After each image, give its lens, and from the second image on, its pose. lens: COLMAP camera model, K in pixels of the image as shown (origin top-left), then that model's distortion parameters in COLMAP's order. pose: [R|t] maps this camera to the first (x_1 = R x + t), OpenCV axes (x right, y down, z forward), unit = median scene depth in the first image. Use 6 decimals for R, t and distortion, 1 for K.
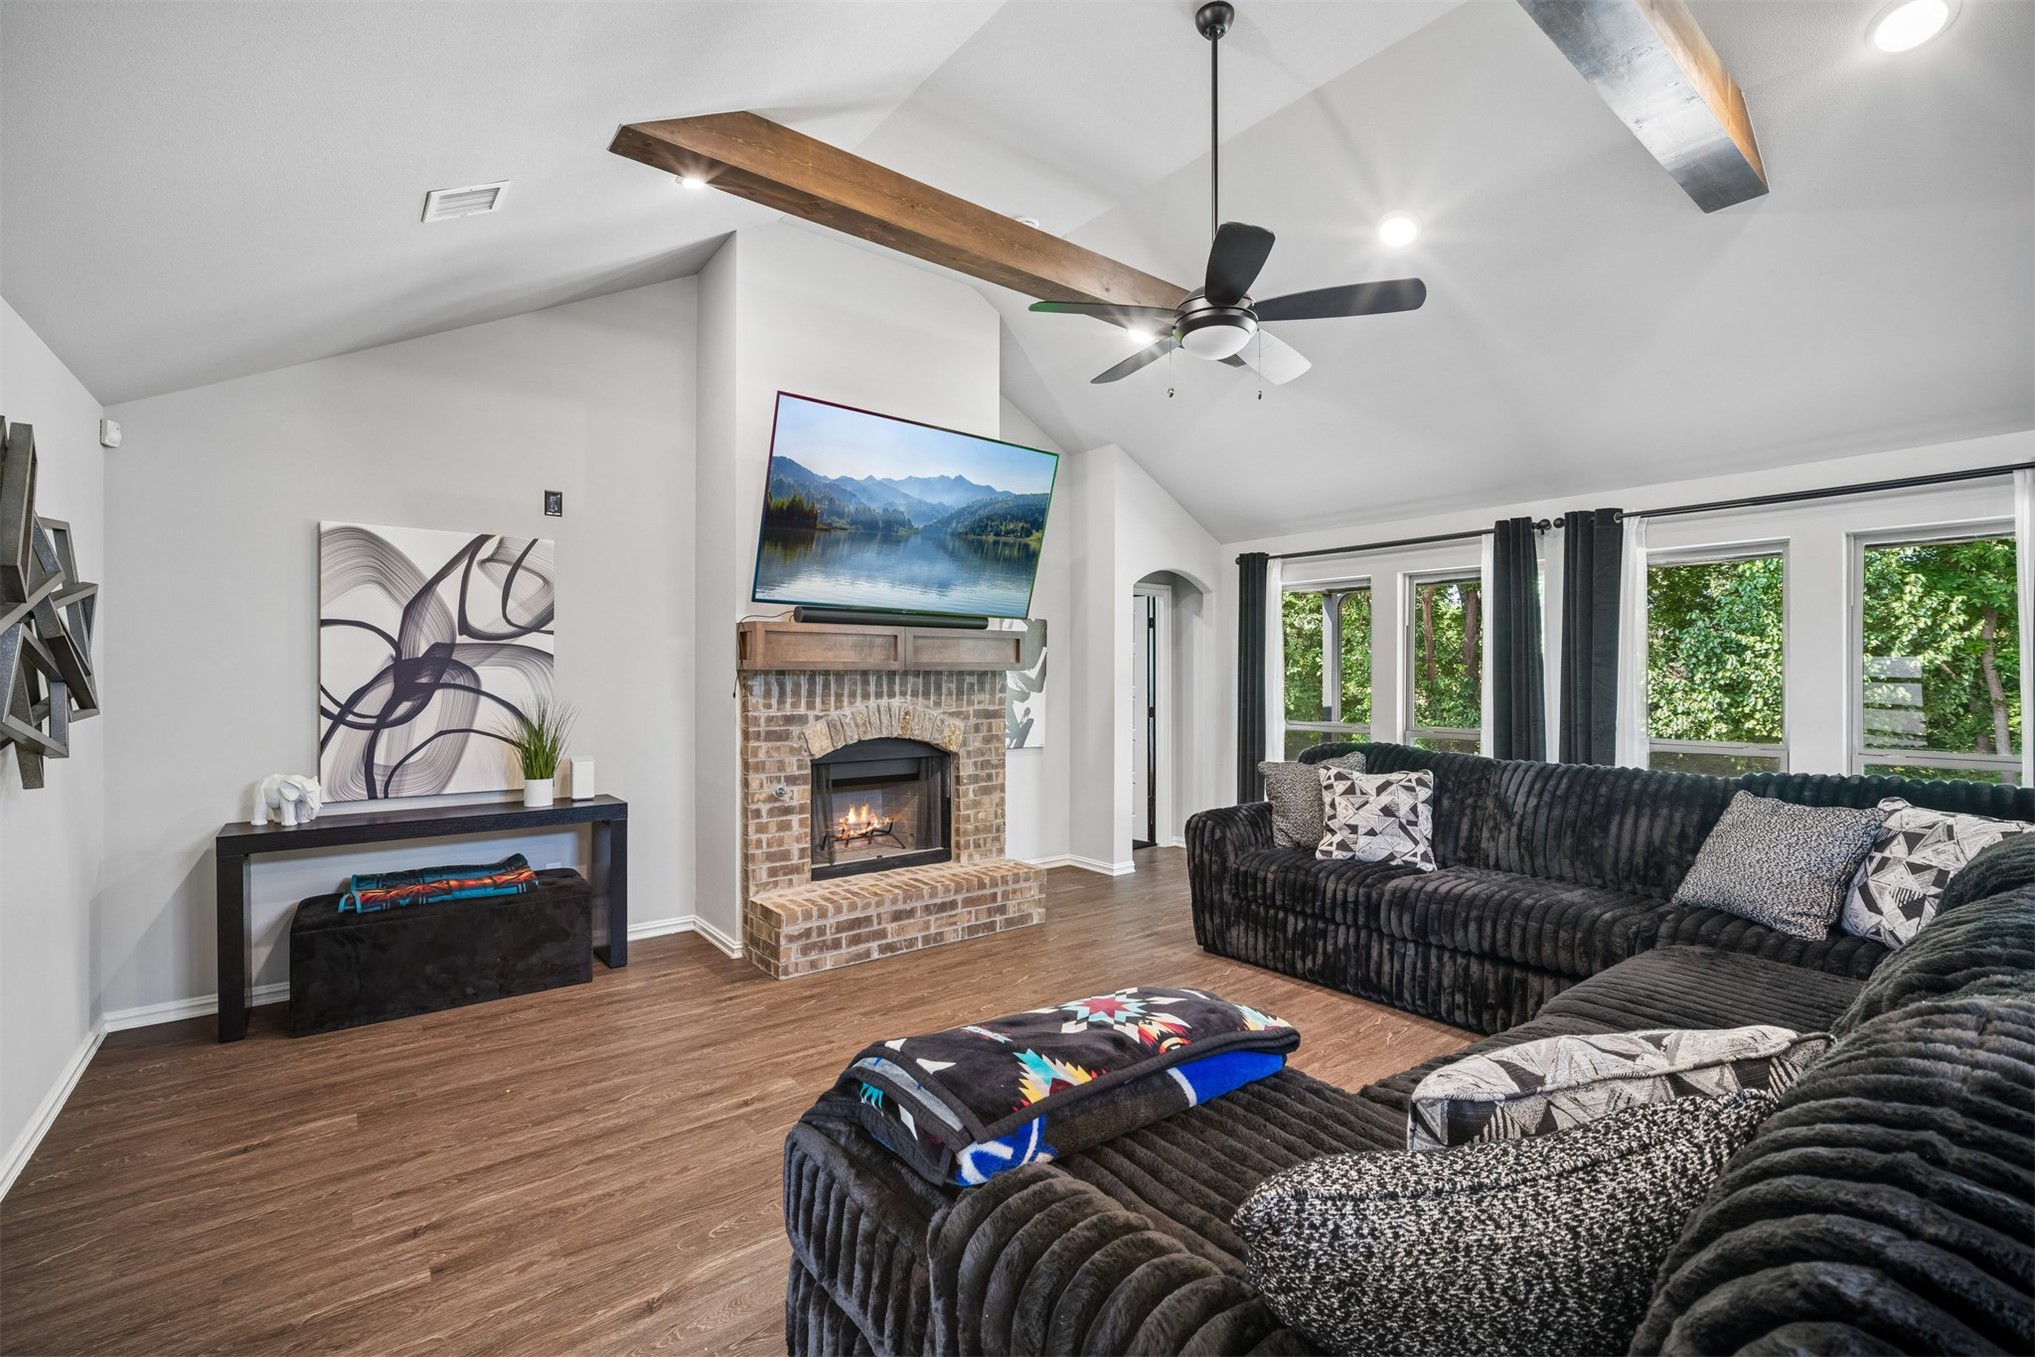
lens RADIAL K [[871.3, 0, 1003.2], [0, 871.3, 670.7], [0, 0, 1]] dist [-0.021662, 0.011230]
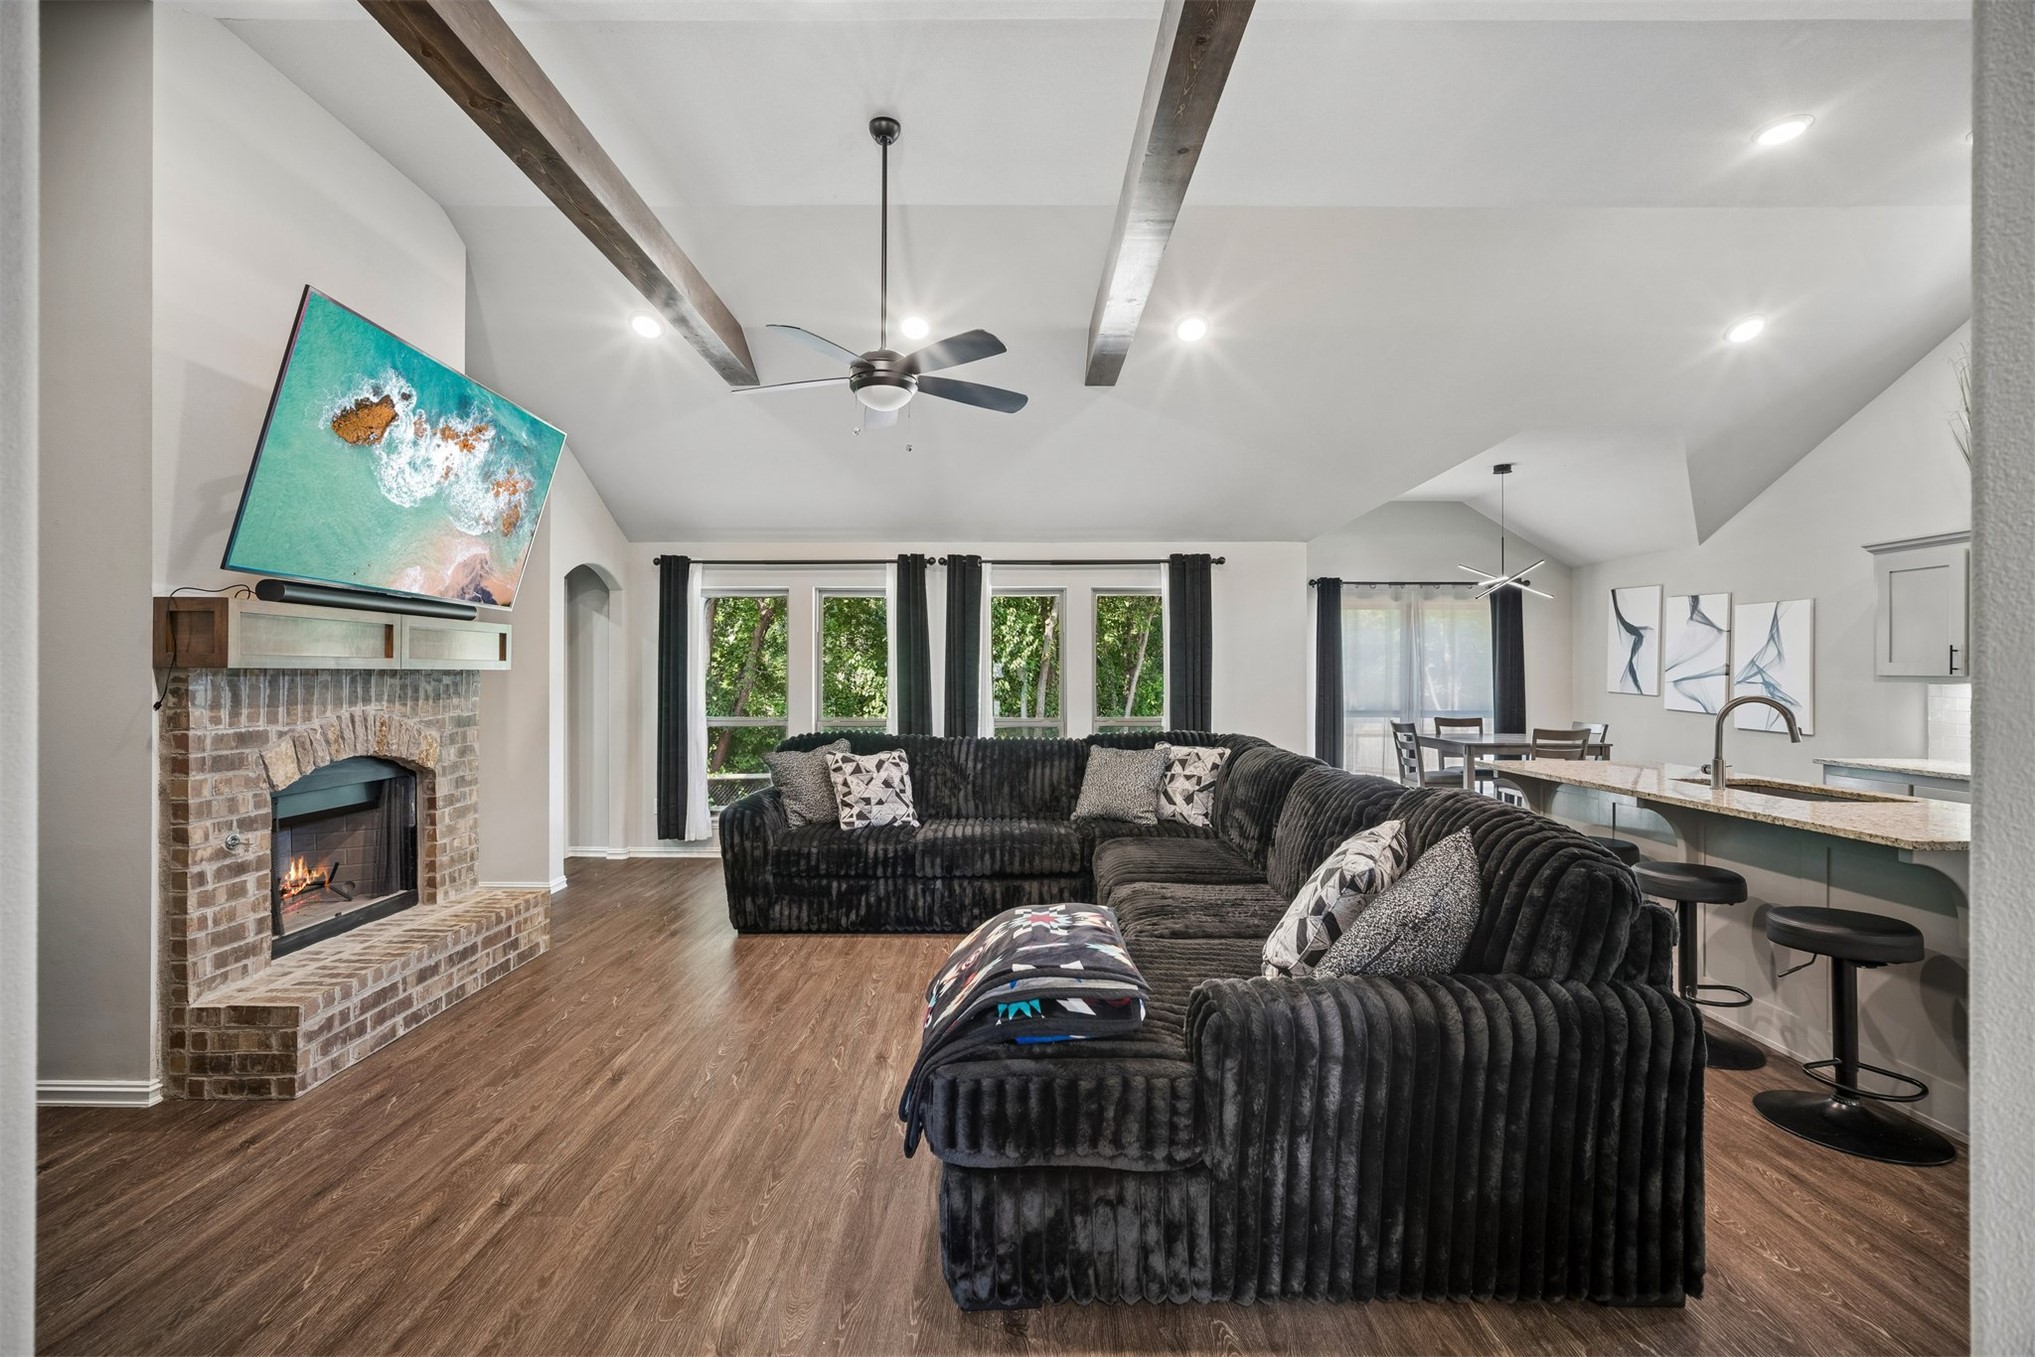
lens RADIAL K [[881.7, 0, 1000.9], [0, 881.7, 668.5], [0, 0, 1]] dist [-0.026566, 0.013659]
pose [[0.621963, 0.003412, 0.783039, -0.429414], [-0.002586, 0.999994, -0.002303, -0.000592], [-0.783042, -0.000593, 0.621968, 0.084969]]
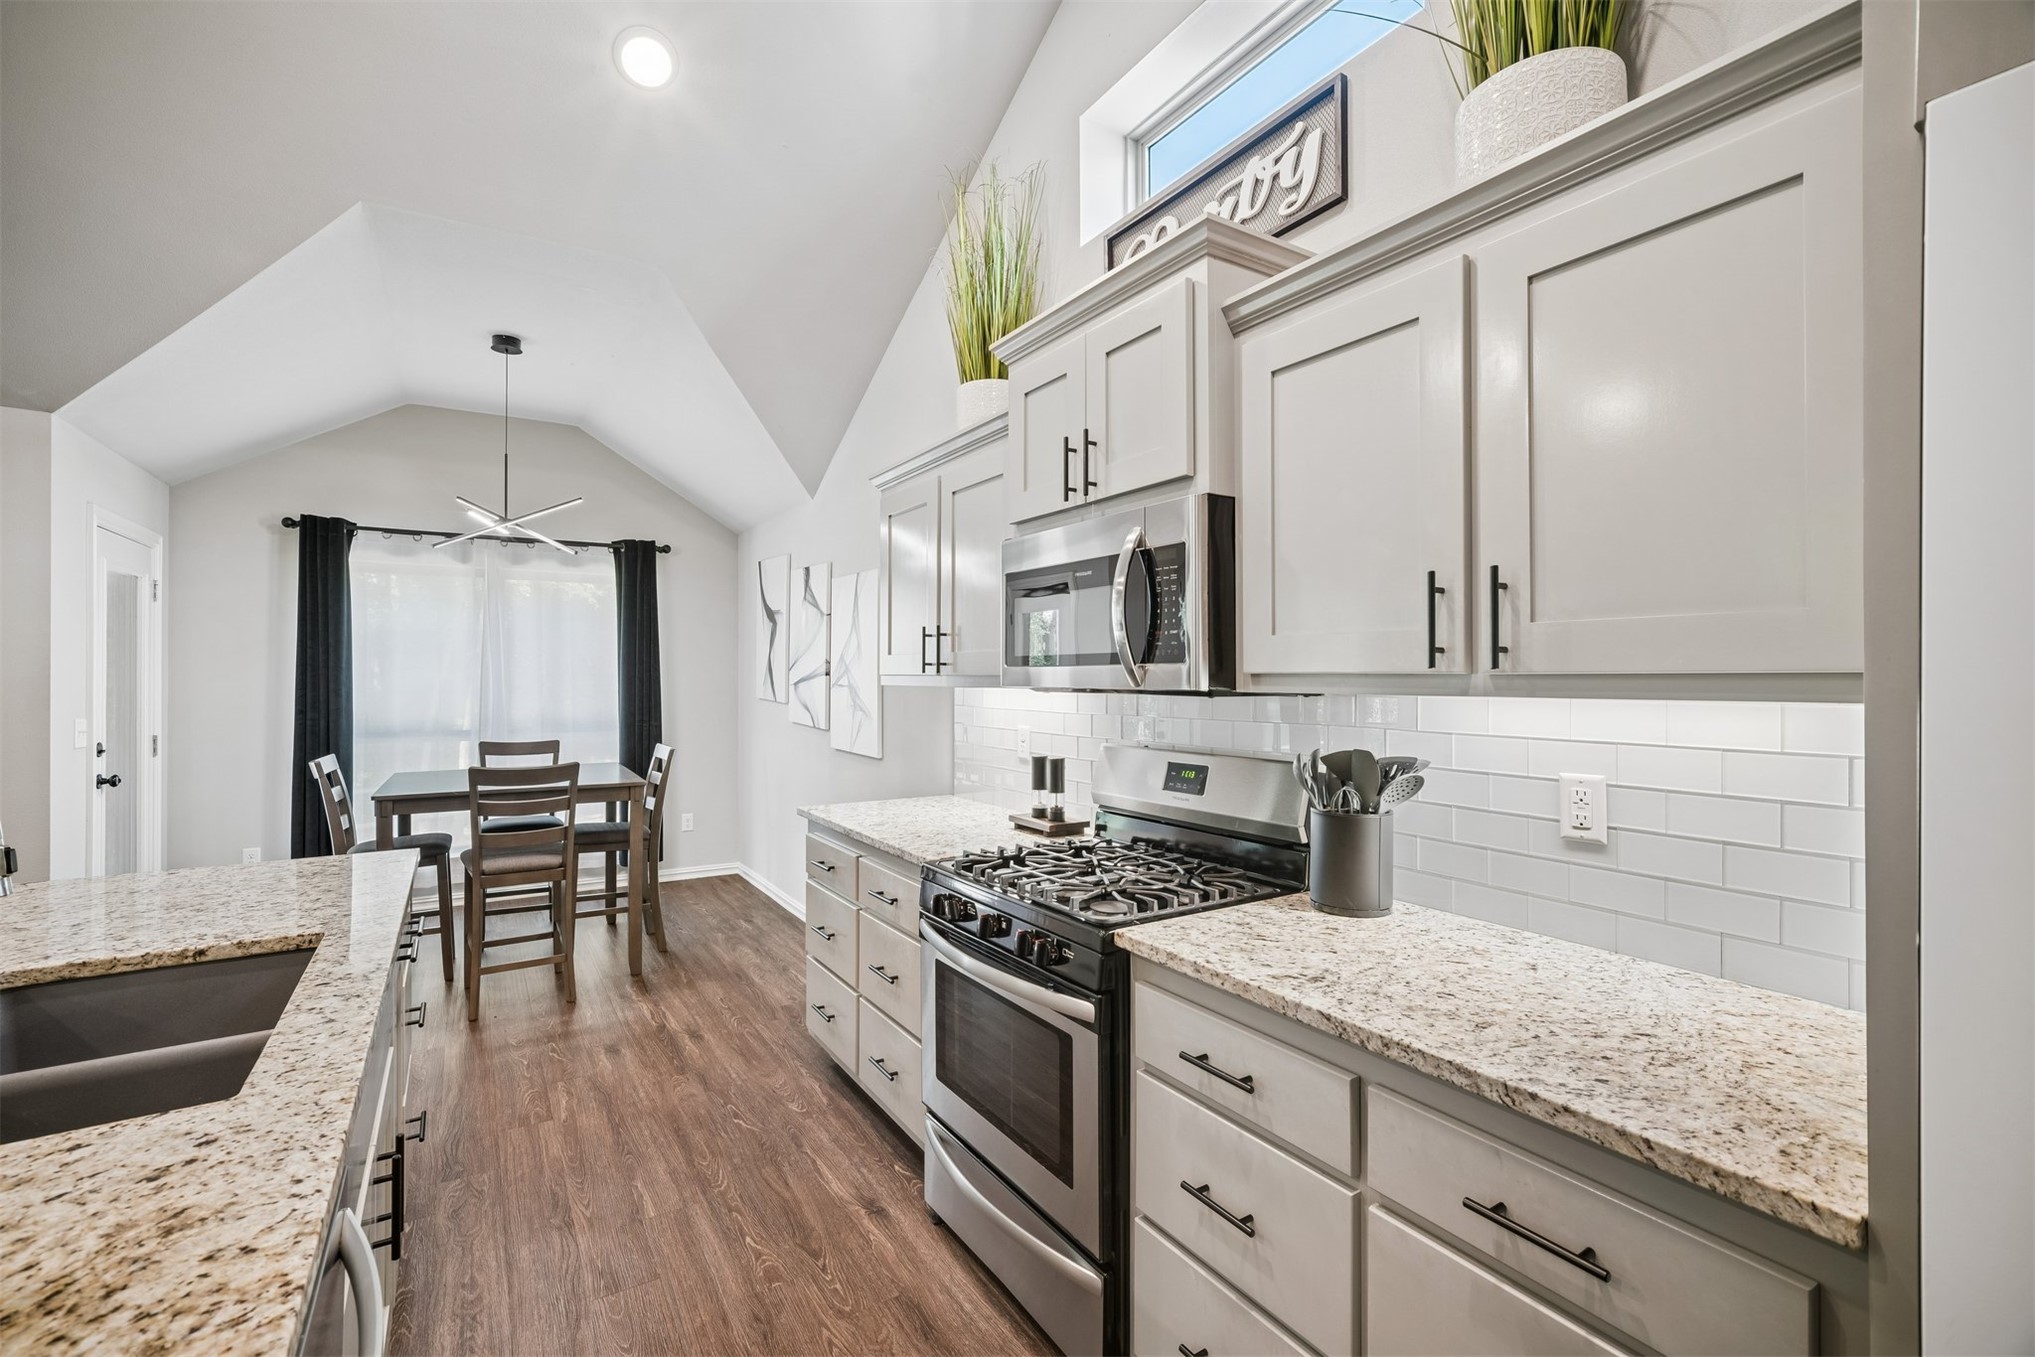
lens RADIAL K [[871.3, 0, 1003.2], [0, 871.3, 670.7], [0, 0, 1]] dist [-0.021662, 0.011230]
pose [[0.104845, 0.003329, 0.994483, 0.471285], [-0.000806, 0.999994, -0.003262, 0.002119], [-0.994488, -0.000459, 0.104847, -0.301088]]
